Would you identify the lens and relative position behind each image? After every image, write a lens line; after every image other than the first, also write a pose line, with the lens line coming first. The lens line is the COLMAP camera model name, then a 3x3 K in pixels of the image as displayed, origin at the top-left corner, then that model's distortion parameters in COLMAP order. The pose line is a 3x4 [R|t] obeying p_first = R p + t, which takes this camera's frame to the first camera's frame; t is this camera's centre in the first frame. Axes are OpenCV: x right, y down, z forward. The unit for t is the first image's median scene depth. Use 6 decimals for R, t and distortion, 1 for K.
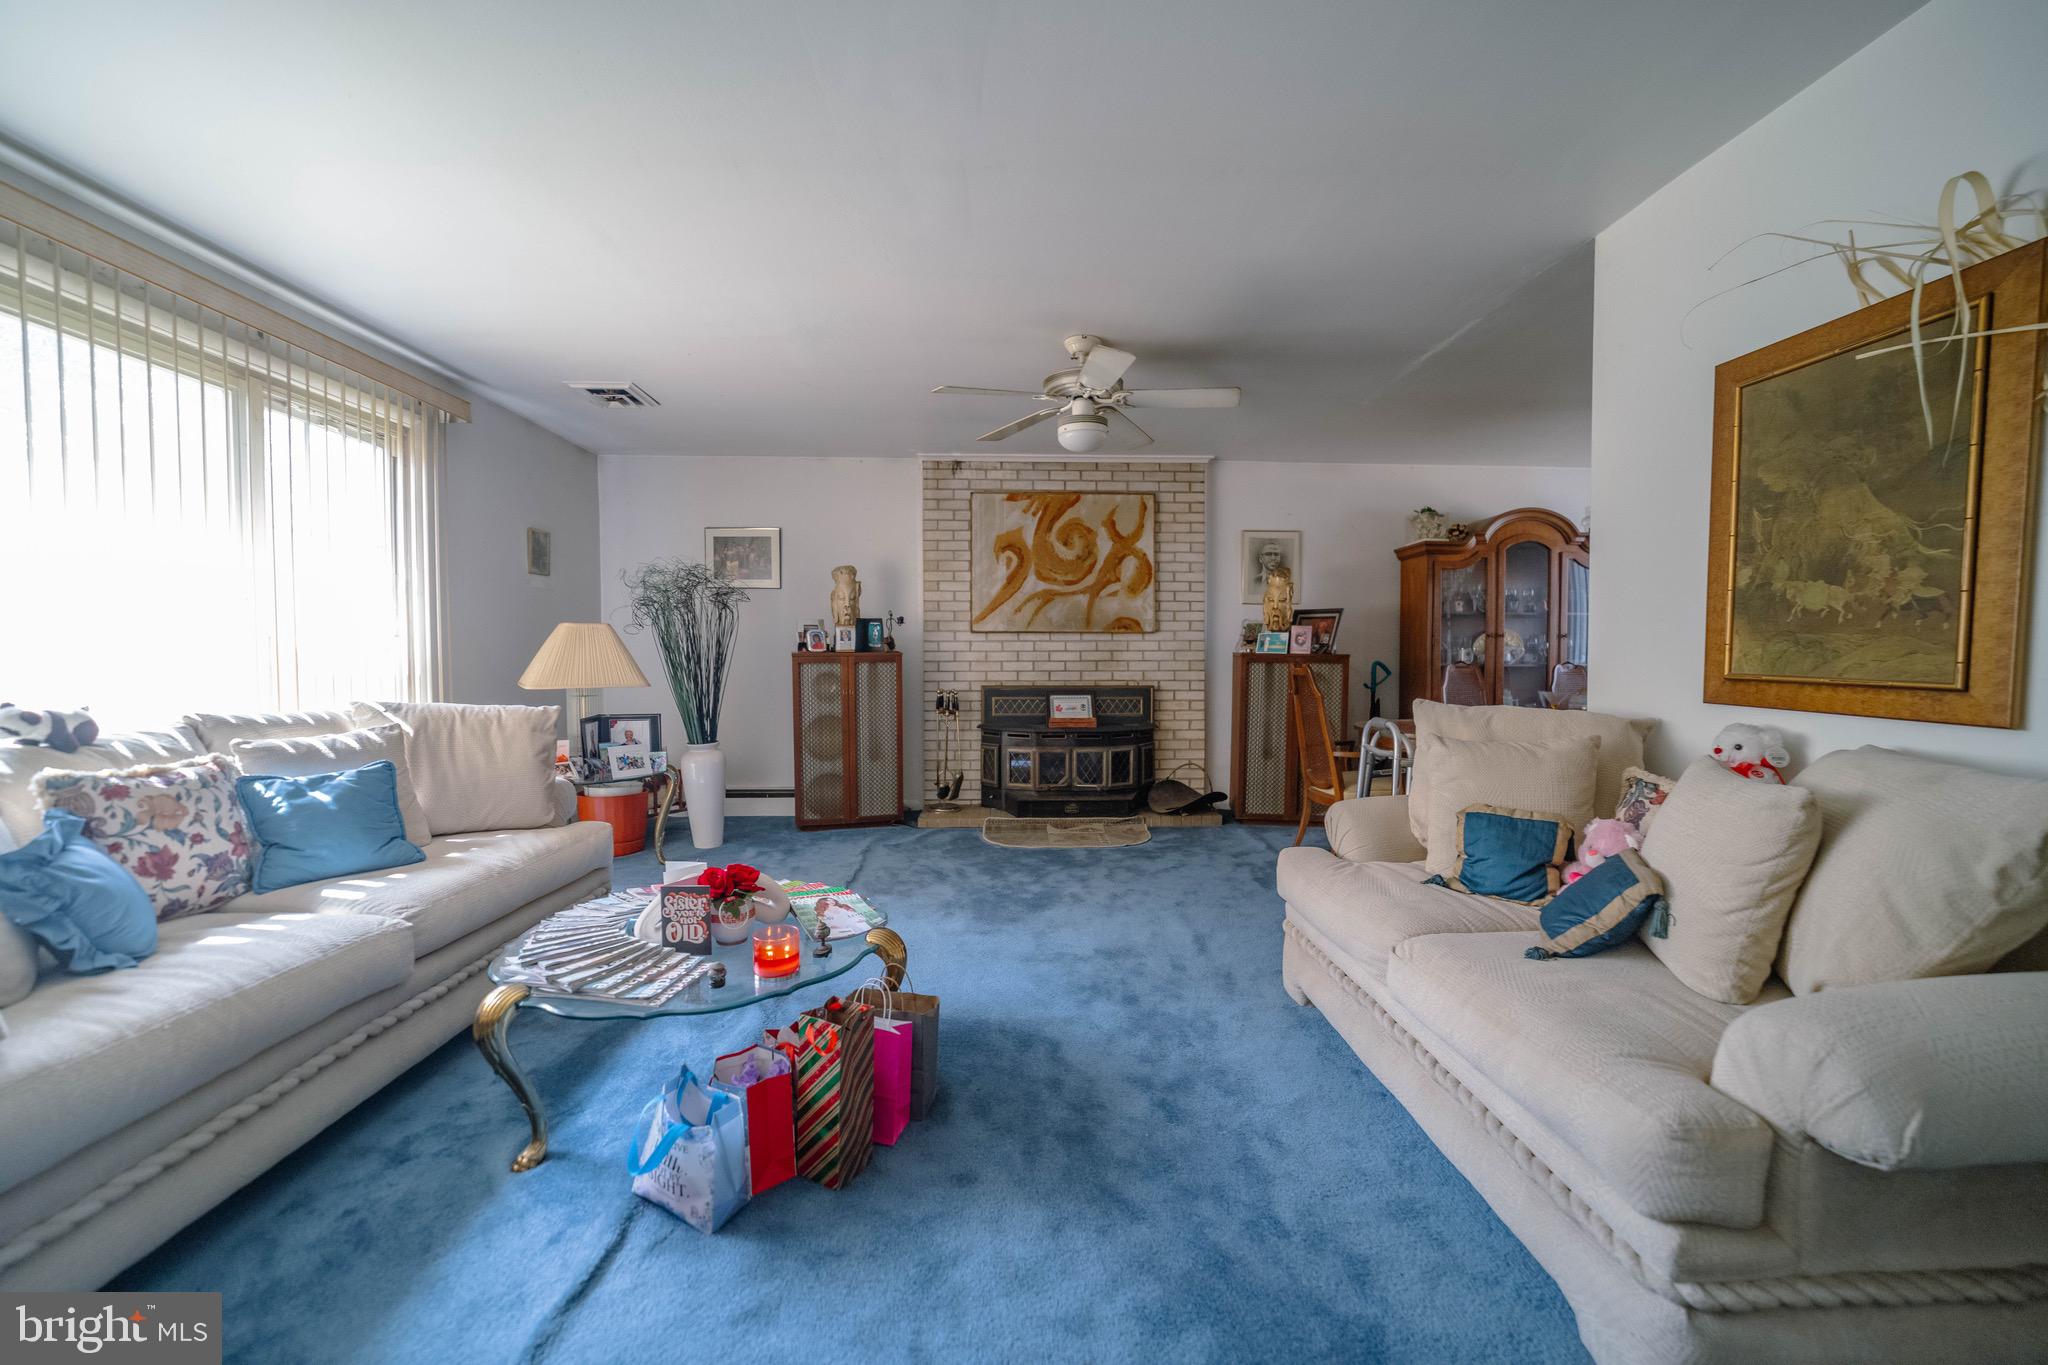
lens RADIAL K [[789.8, 0, 1027.0], [0, 789.8, 686.3], [0, 0, 1]] dist [-0.034509, 0.009843]
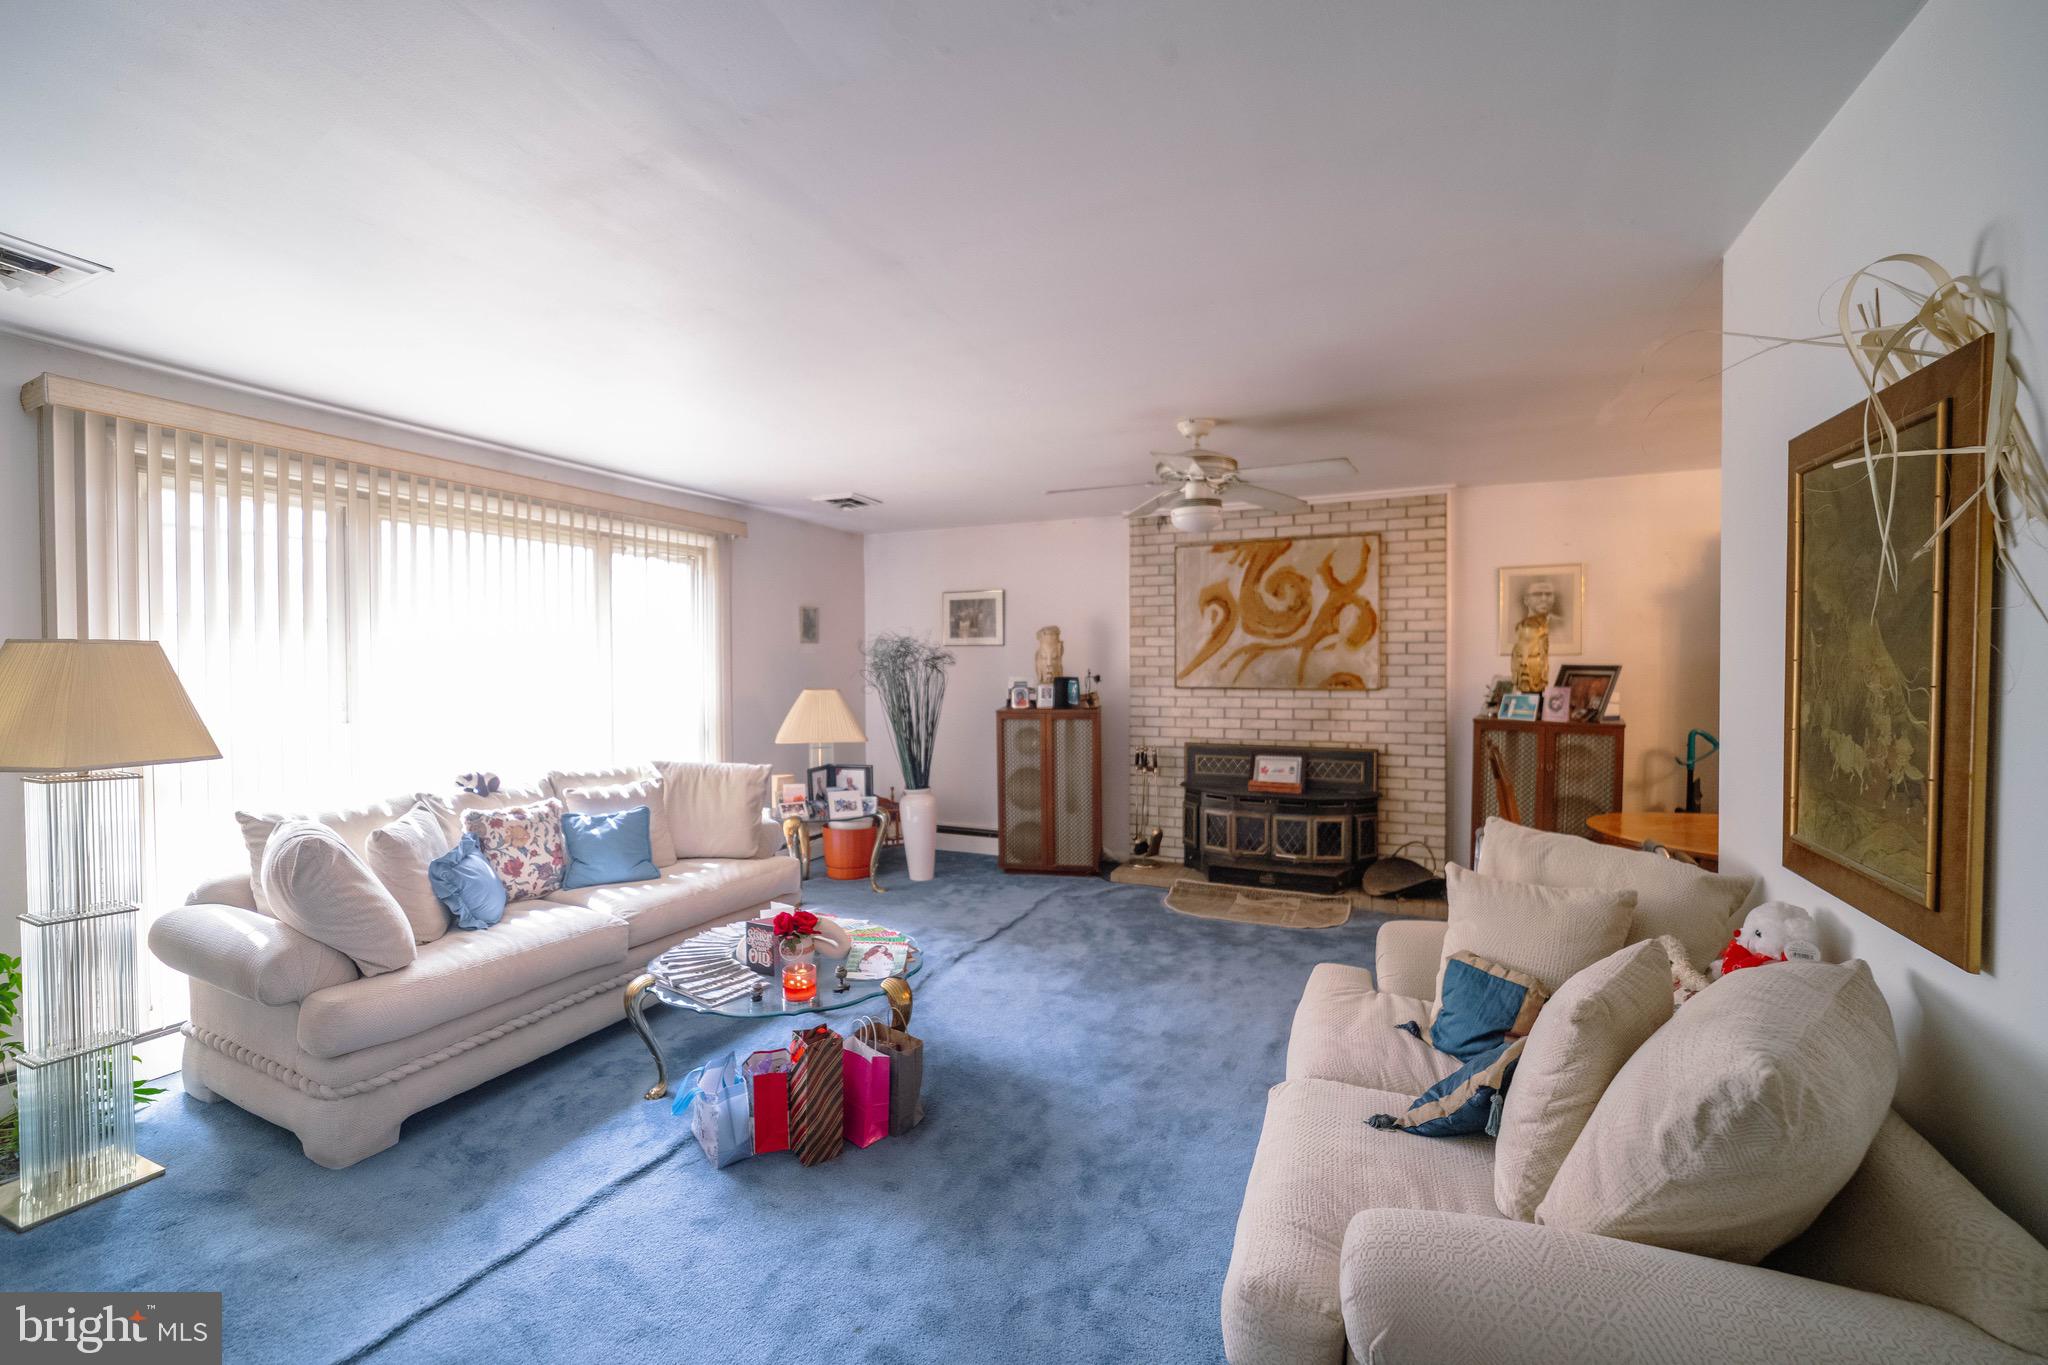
lens RADIAL K [[853.9, 0, 983.8], [0, 853.9, 685.3], [0, 0, 1]] dist [-0.036887, 0.013358]
pose [[0.881424, 0.007812, -0.472261, 0.238064], [-0.015335, 0.999809, -0.012081, -0.059414], [0.472076, 0.017891, 0.881376, -0.055091]]
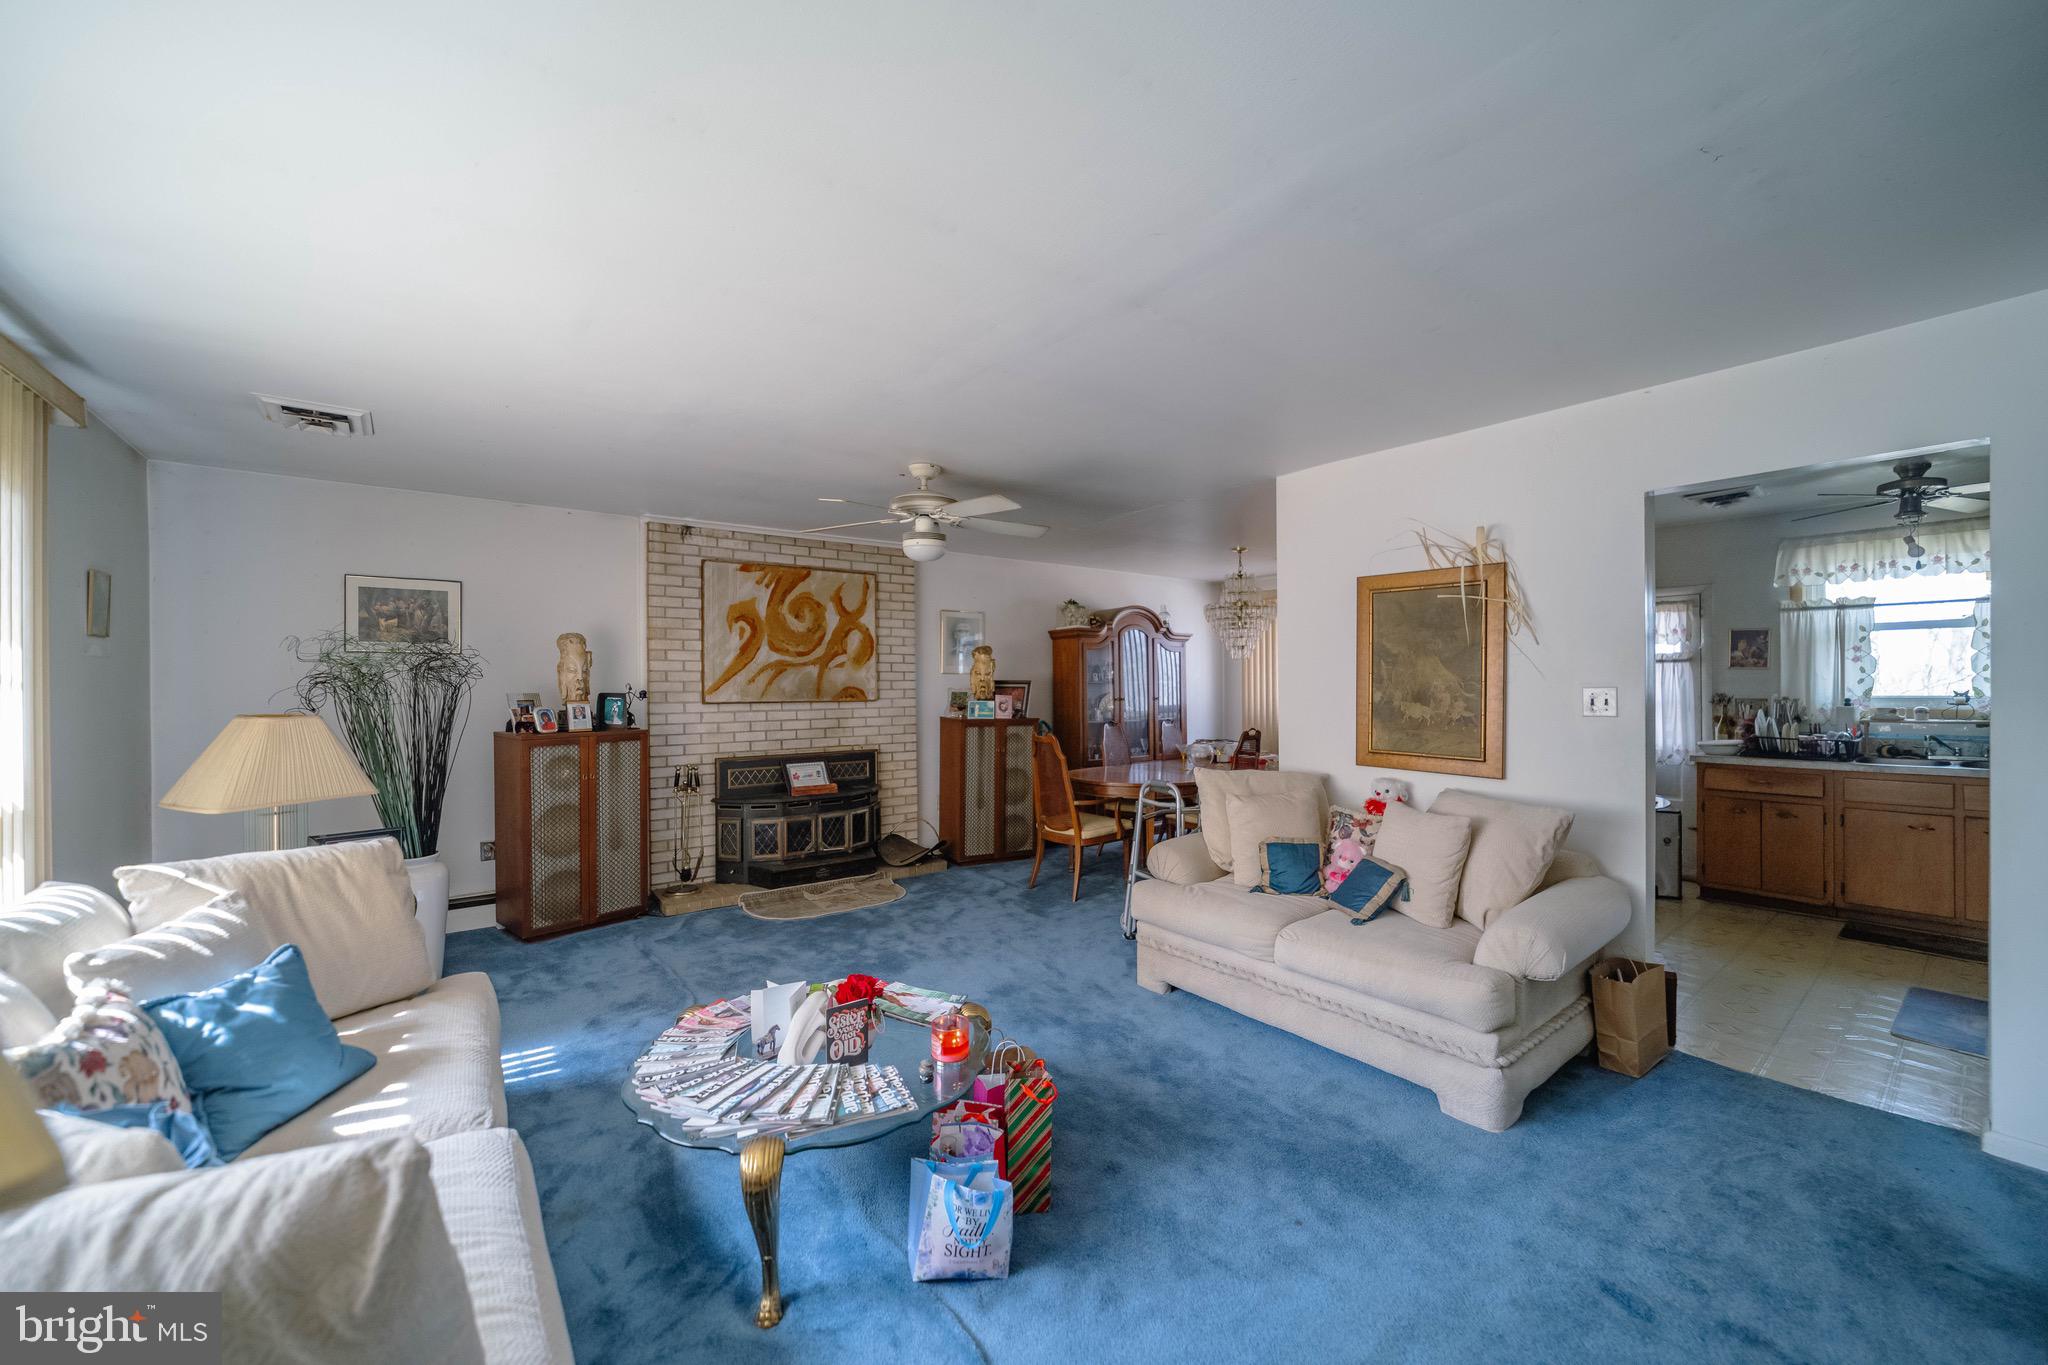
lens RADIAL K [[789.8, 0, 1027.0], [0, 789.8, 686.3], [0, 0, 1]] dist [-0.034509, 0.009843]
pose [[0.813975, -0.005656, 0.580872, -0.329969], [0.028212, 0.999158, -0.029804, -0.053628], [-0.580214, 0.040648, 0.813449, -0.012238]]
